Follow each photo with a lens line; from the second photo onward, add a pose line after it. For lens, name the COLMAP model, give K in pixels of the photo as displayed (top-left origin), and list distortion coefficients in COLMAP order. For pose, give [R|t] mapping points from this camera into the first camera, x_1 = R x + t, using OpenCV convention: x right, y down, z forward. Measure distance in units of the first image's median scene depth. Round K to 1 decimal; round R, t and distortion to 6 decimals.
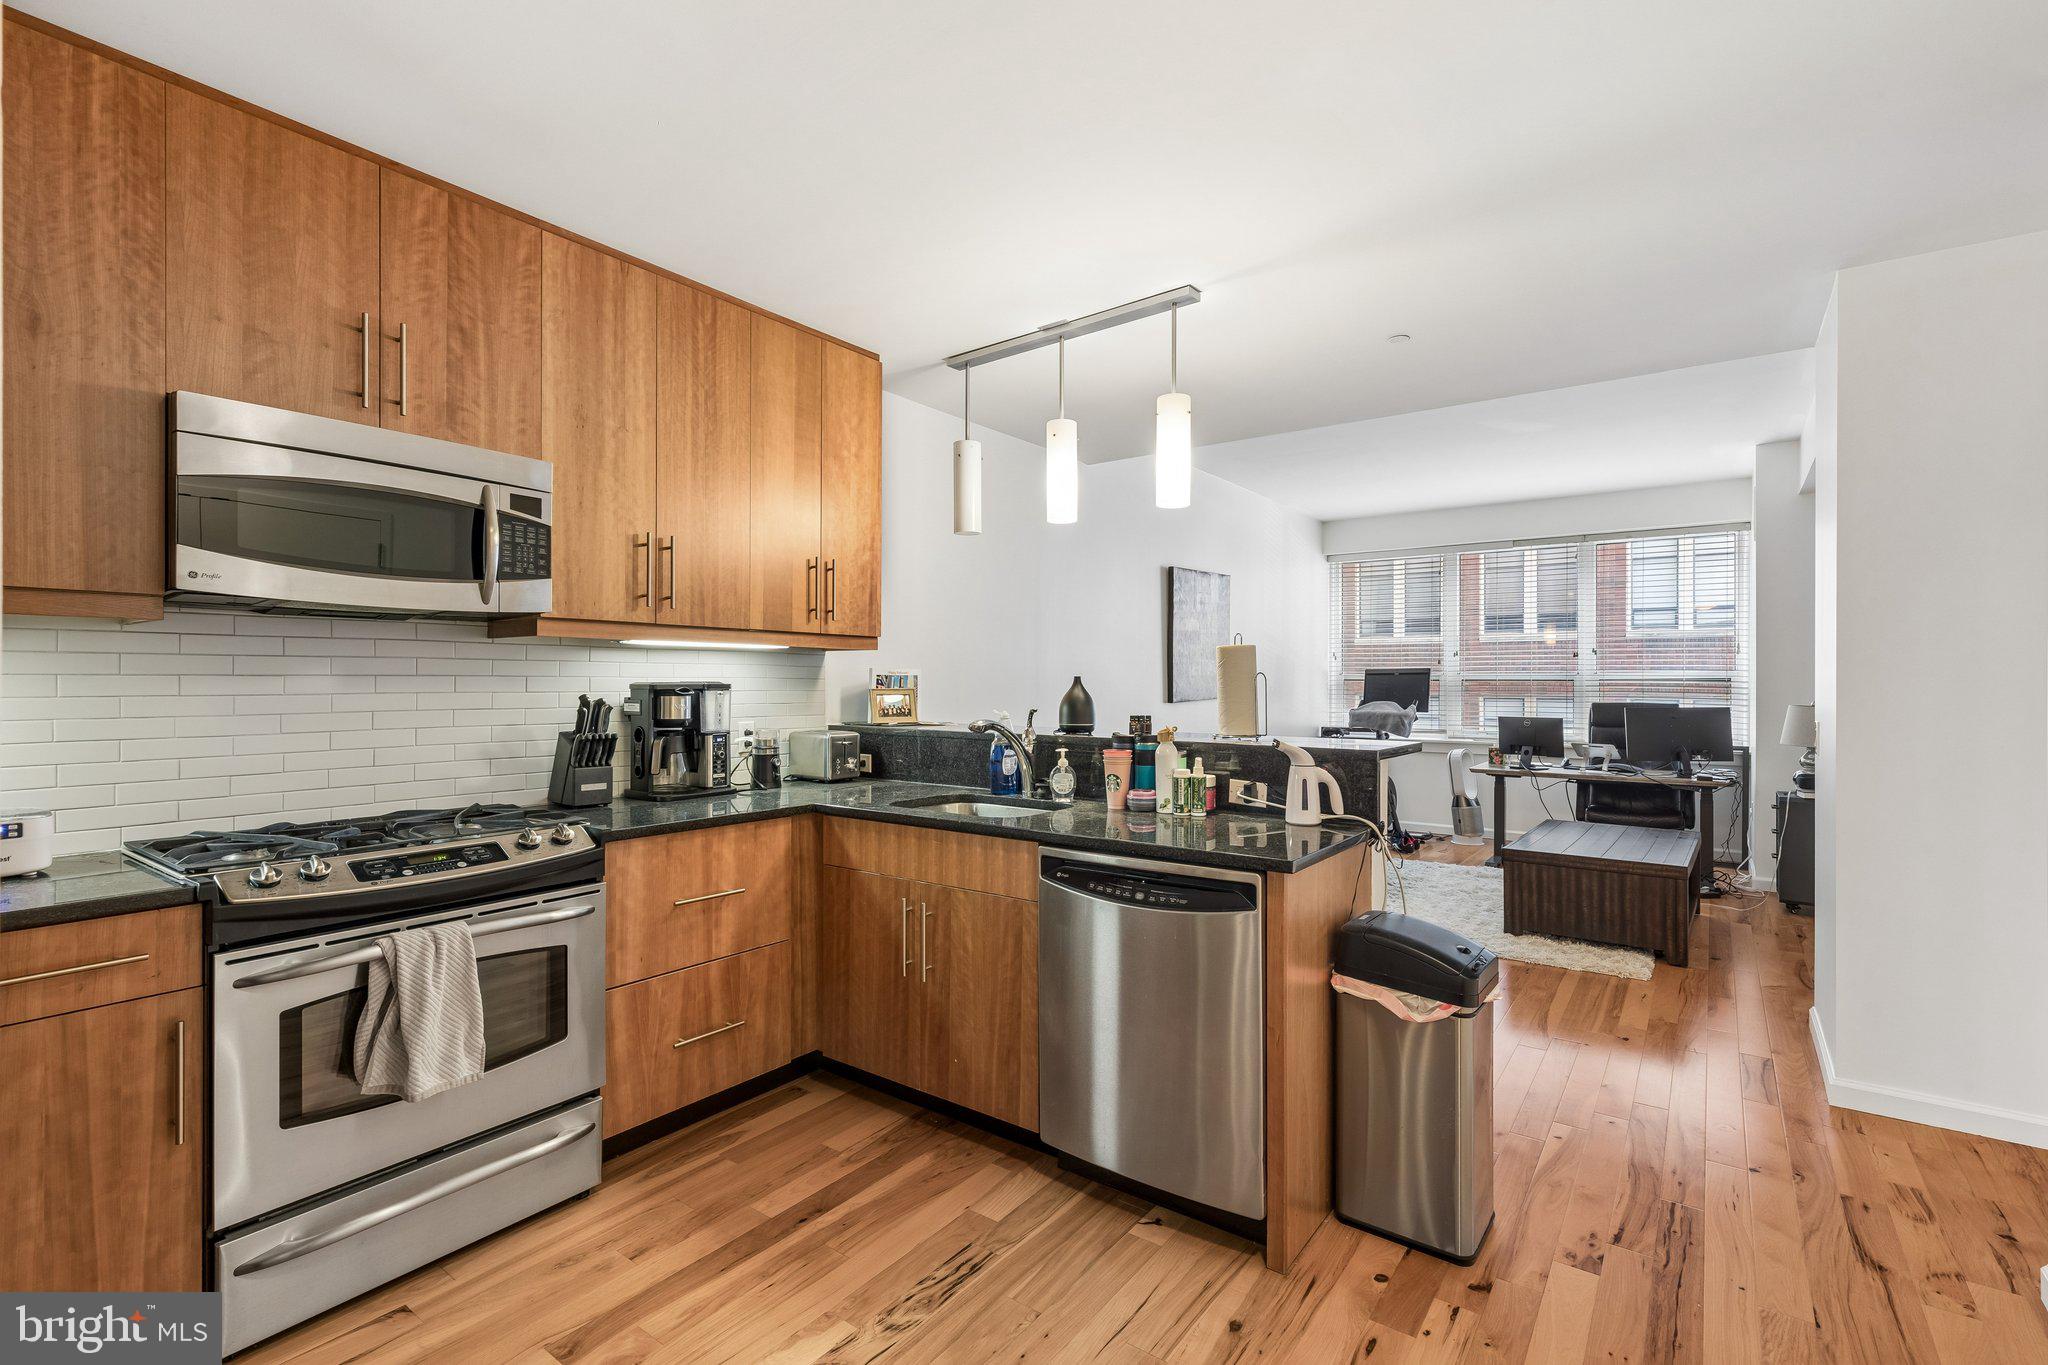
lens RADIAL K [[920.9, 0, 1028.1], [0, 920.9, 683.7], [0, 0, 1]] dist [0.006811, -0.000575]
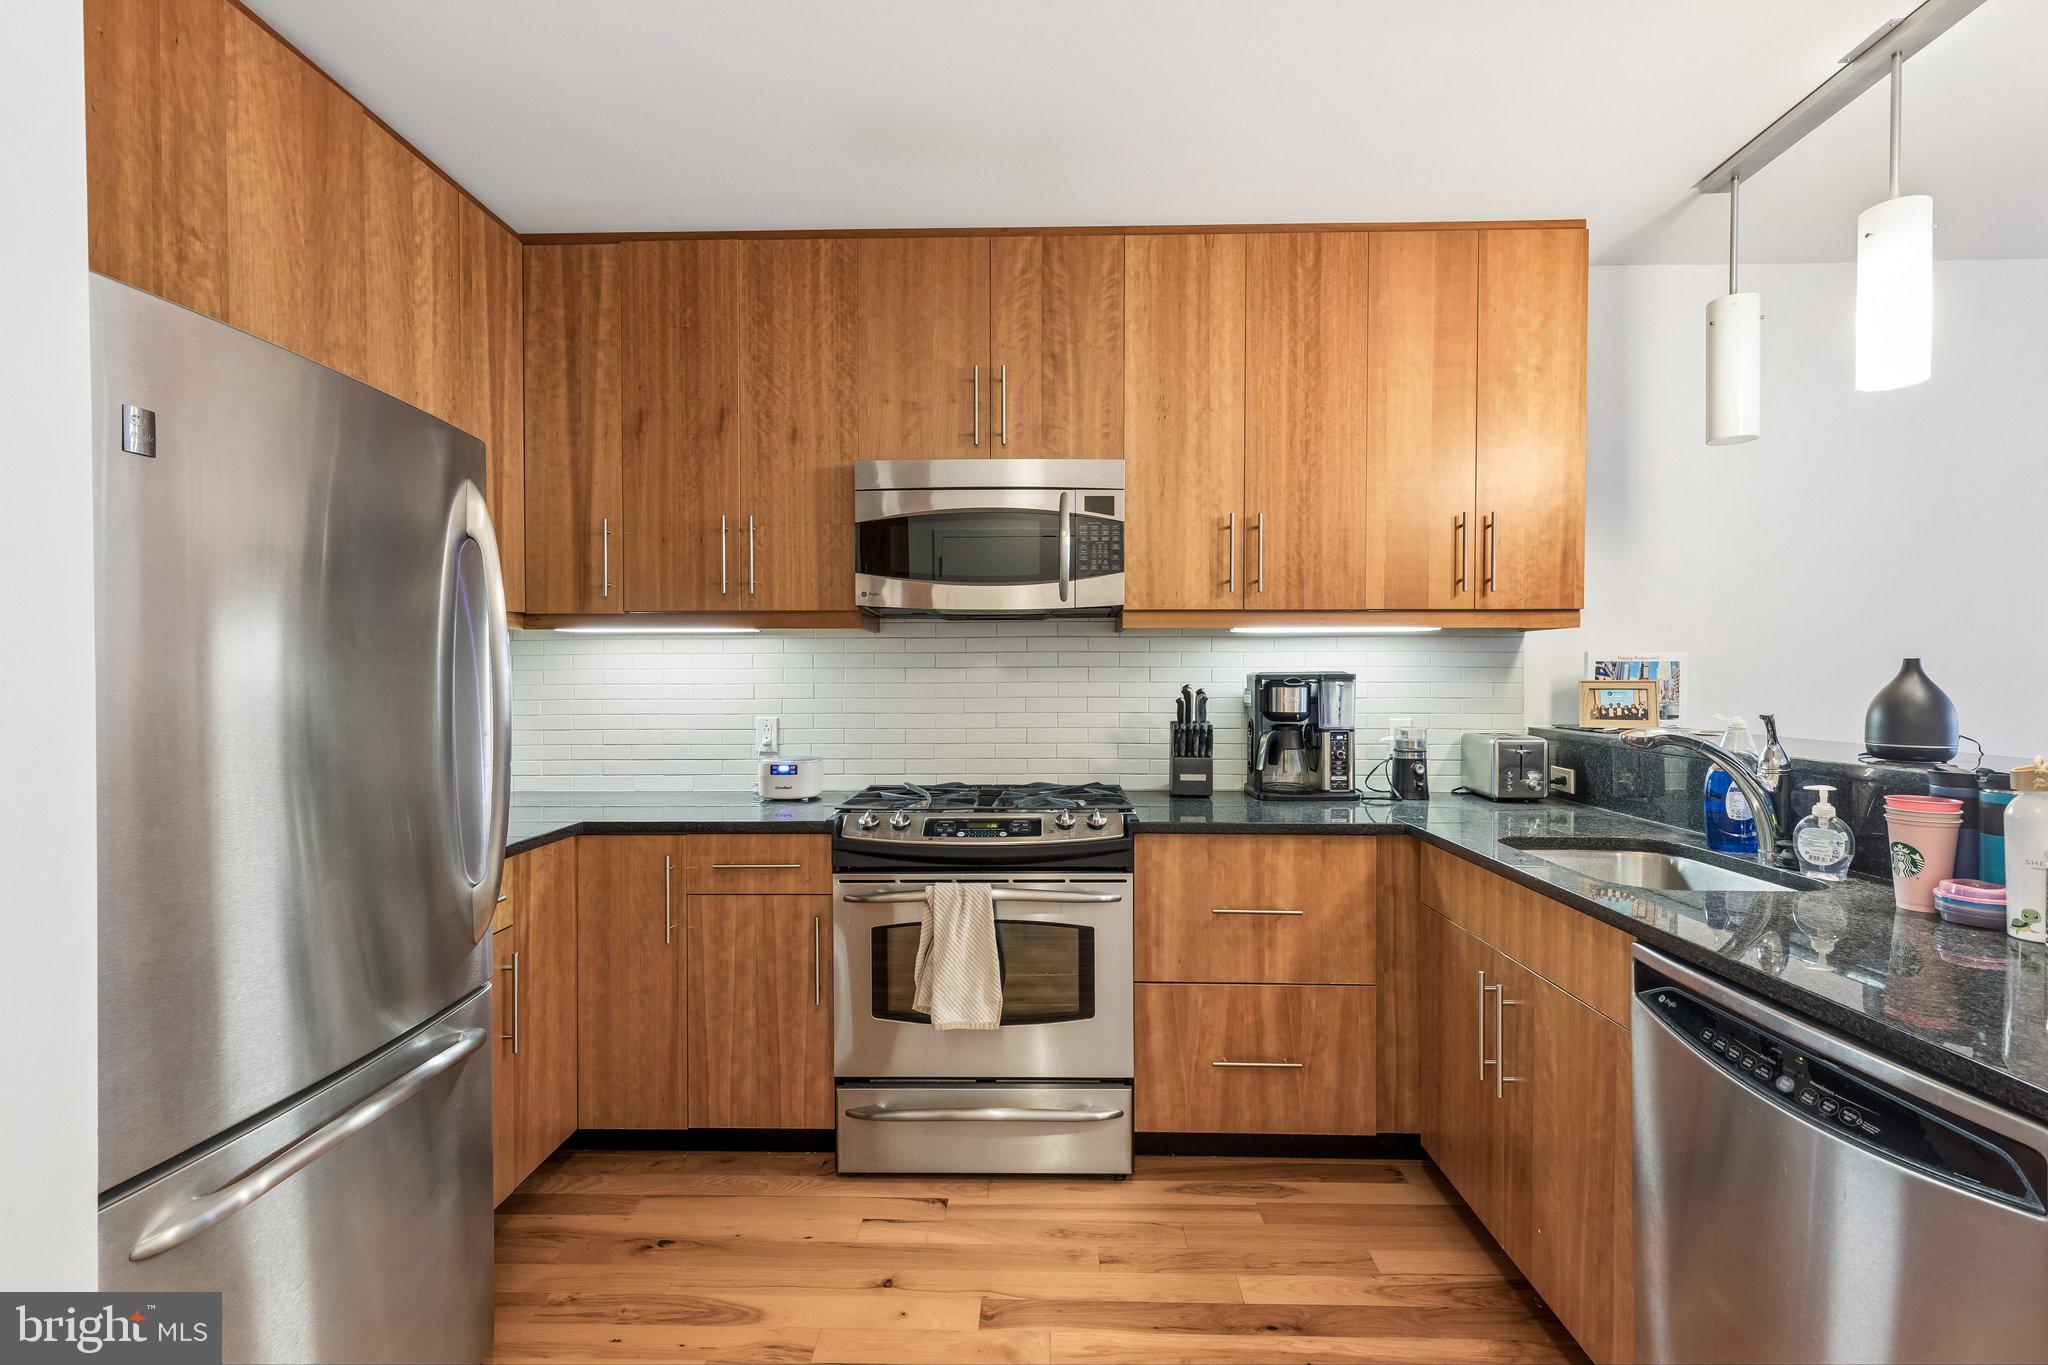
lens RADIAL K [[917.8, 0, 1022.1], [0, 917.8, 687.1], [0, 0, 1]] dist [0.008198, -0.000905]
pose [[0.572788, 0.009567, -0.819648, 0.245765], [0.000603, 0.999927, 0.012093, 0.002325], [0.819703, -0.007421, 0.572740, 0.296177]]
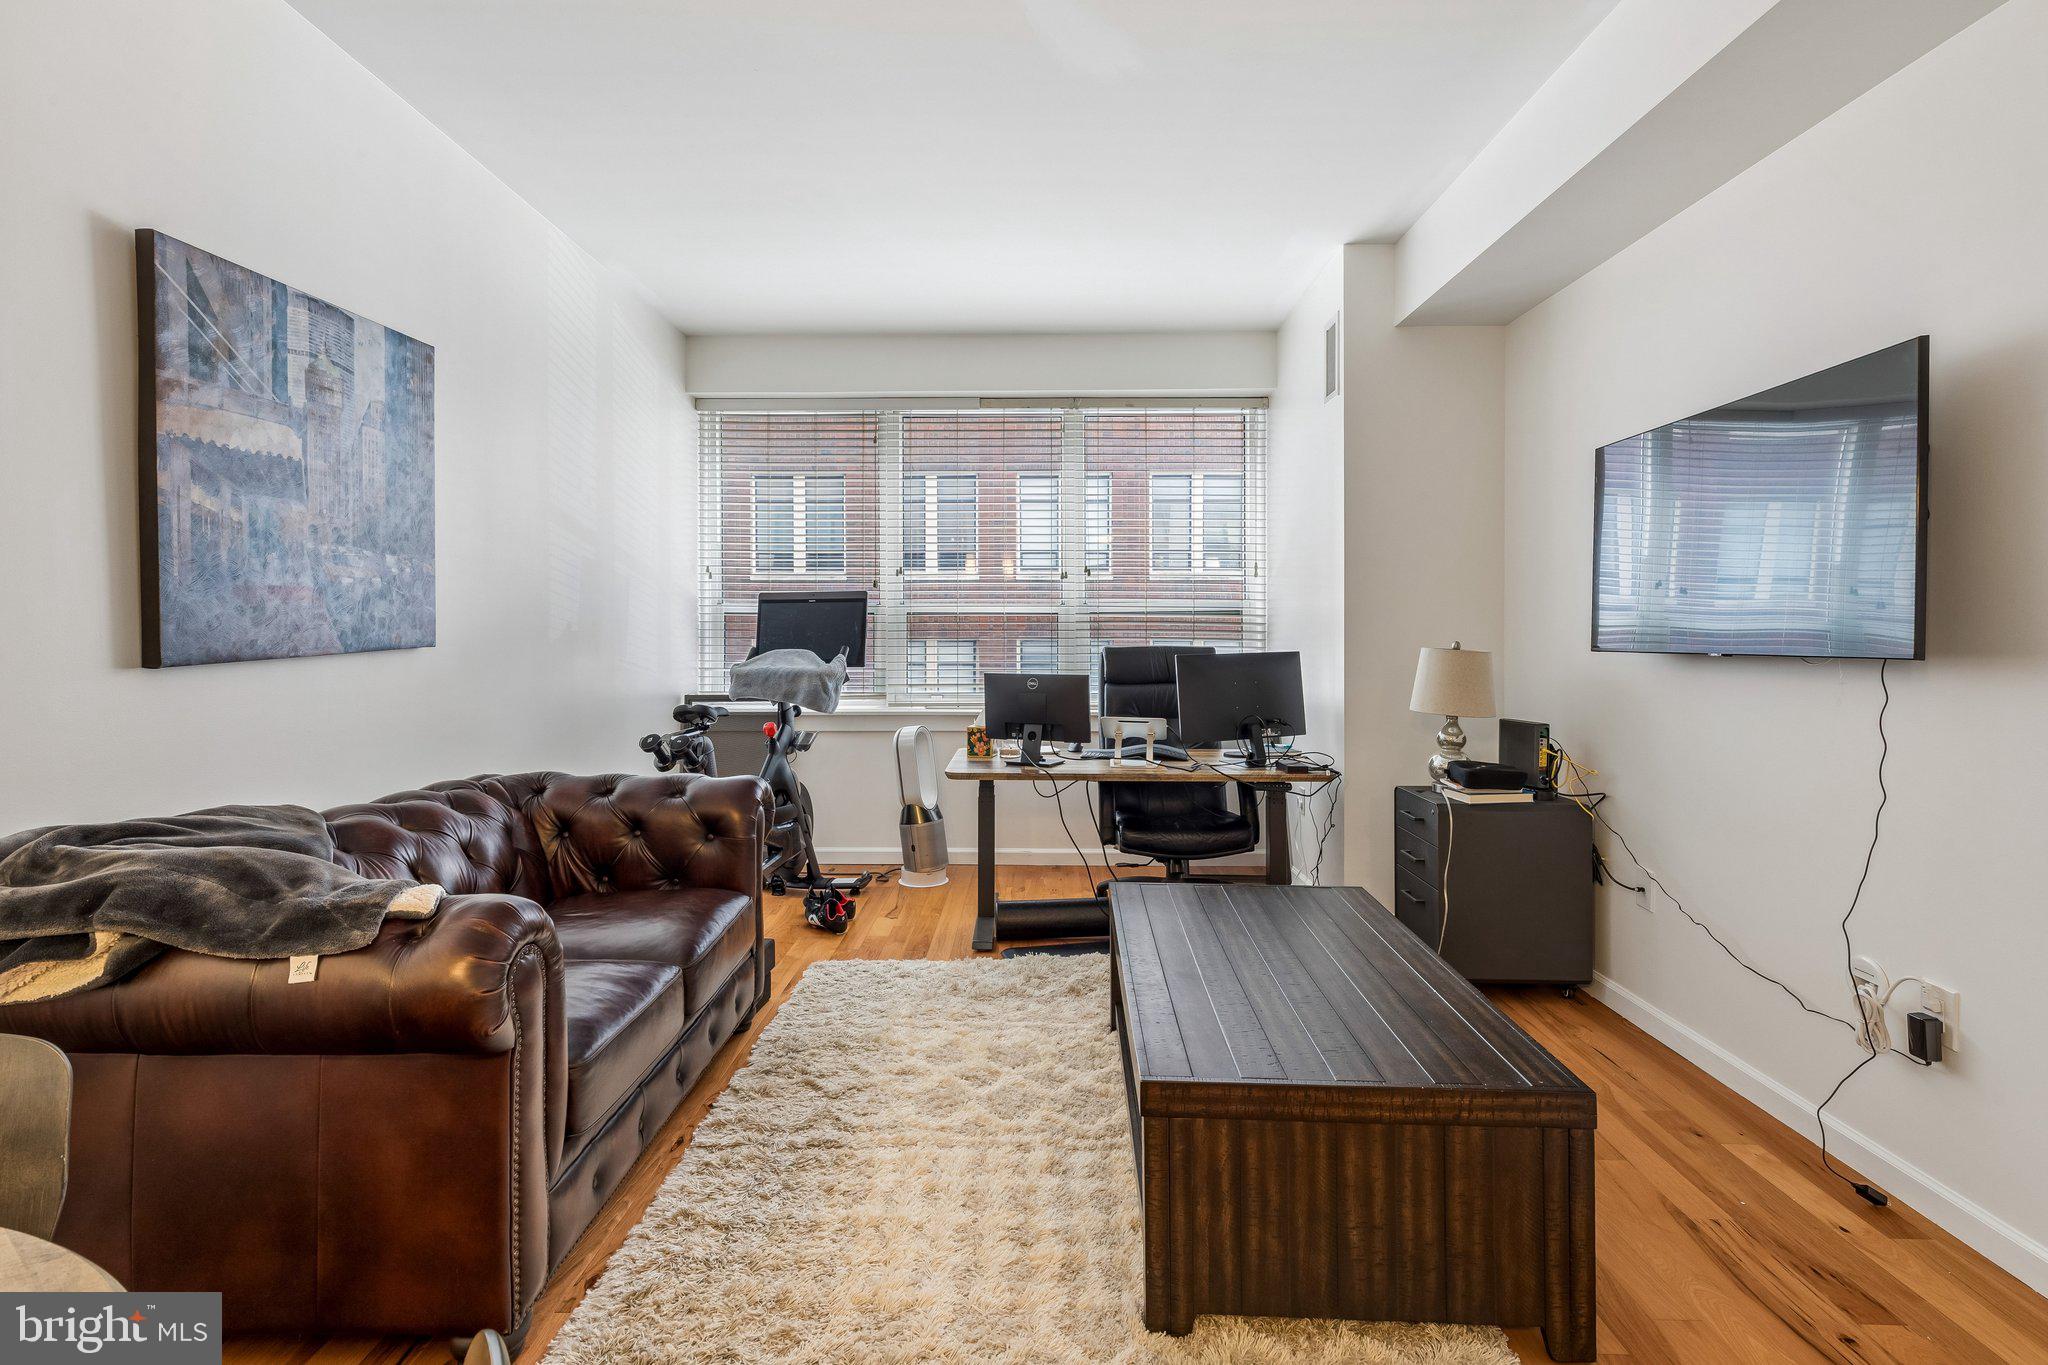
lens RADIAL K [[942.3, 0, 1019.6], [0, 942.3, 628.9], [0, 0, 1]] dist [0.008061, -0.000163]
pose [[0.816059, -0.002100, 0.577965, 0.486538], [0.001300, 0.999998, 0.001797, 0.017499], [-0.577967, -0.000715, 0.816060, 1.309837]]
